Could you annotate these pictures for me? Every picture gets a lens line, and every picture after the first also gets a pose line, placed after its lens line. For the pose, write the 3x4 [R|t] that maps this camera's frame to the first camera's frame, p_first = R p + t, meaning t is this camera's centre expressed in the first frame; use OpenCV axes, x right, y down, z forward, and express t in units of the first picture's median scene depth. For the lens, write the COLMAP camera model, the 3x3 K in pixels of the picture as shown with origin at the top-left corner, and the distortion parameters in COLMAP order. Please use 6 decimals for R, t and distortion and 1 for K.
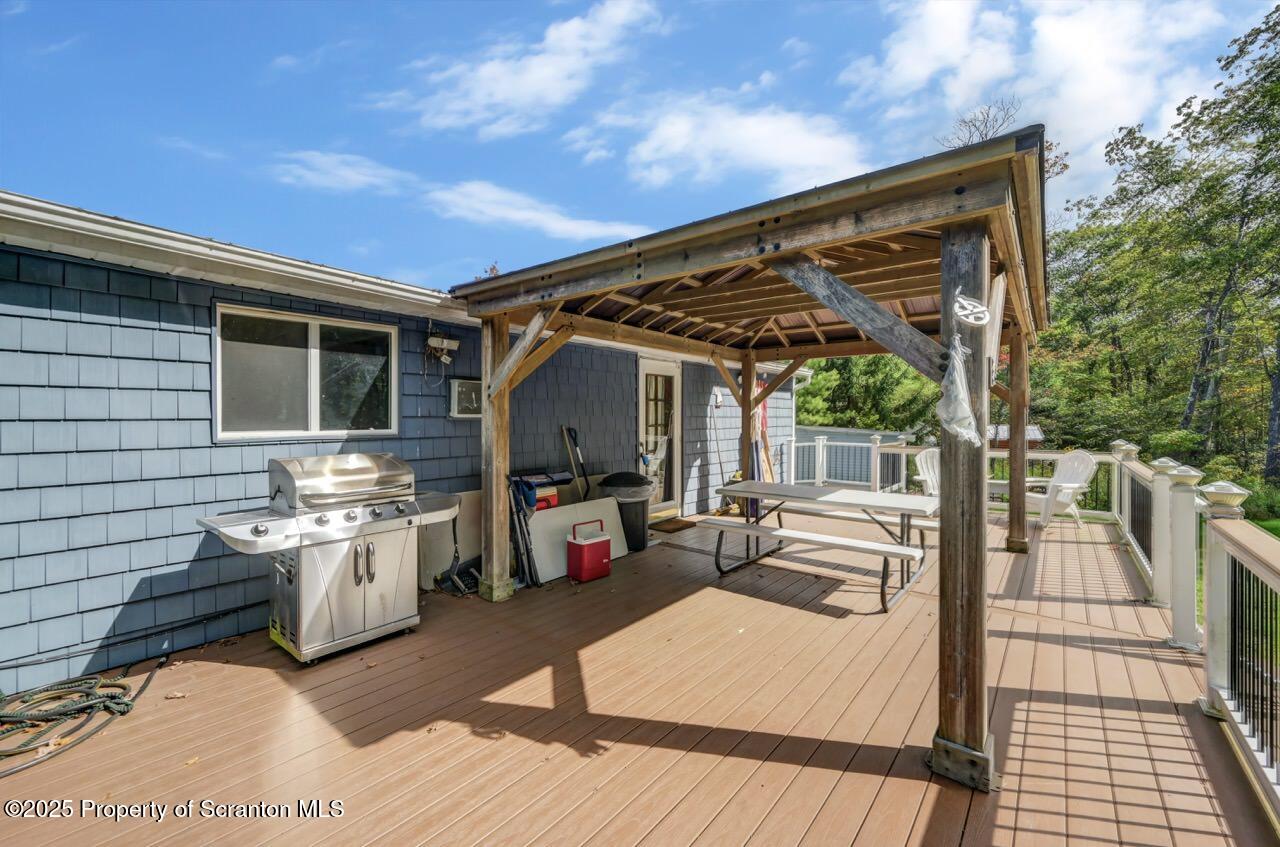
lens RADIAL K [[516.9, 0, 644.4], [0, 516.9, 420.3], [0, 0, 1]] dist [-0.000008, 0.000262]
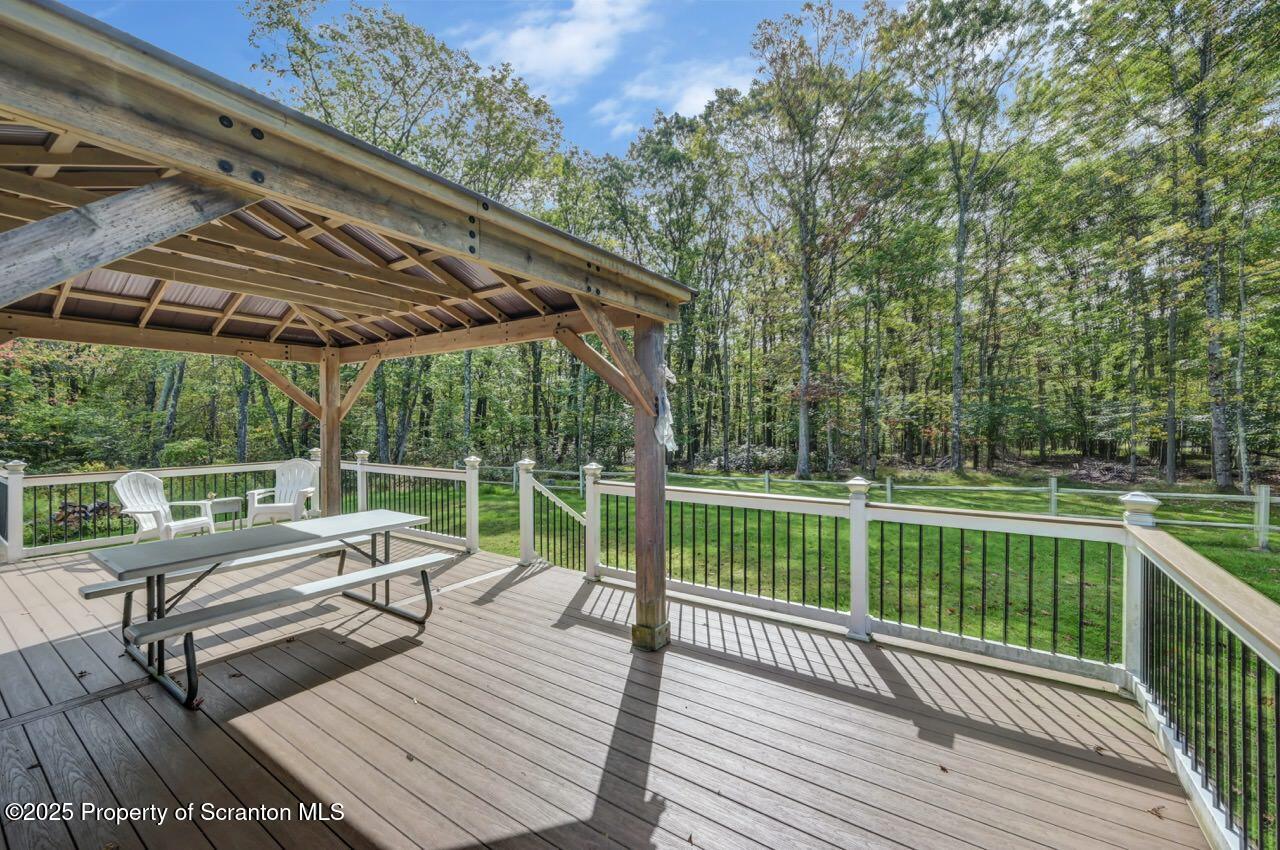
lens RADIAL K [[516.9, 0, 644.4], [0, 516.9, 421.8], [0, 0, 1]] dist [-0.000008, 0.000262]
pose [[-0.091814, 0.001104, 0.995776, -0.603871], [0.011106, 0.999938, -0.000085, -0.024919], [-0.995714, 0.011051, -0.091820, 0.656715]]
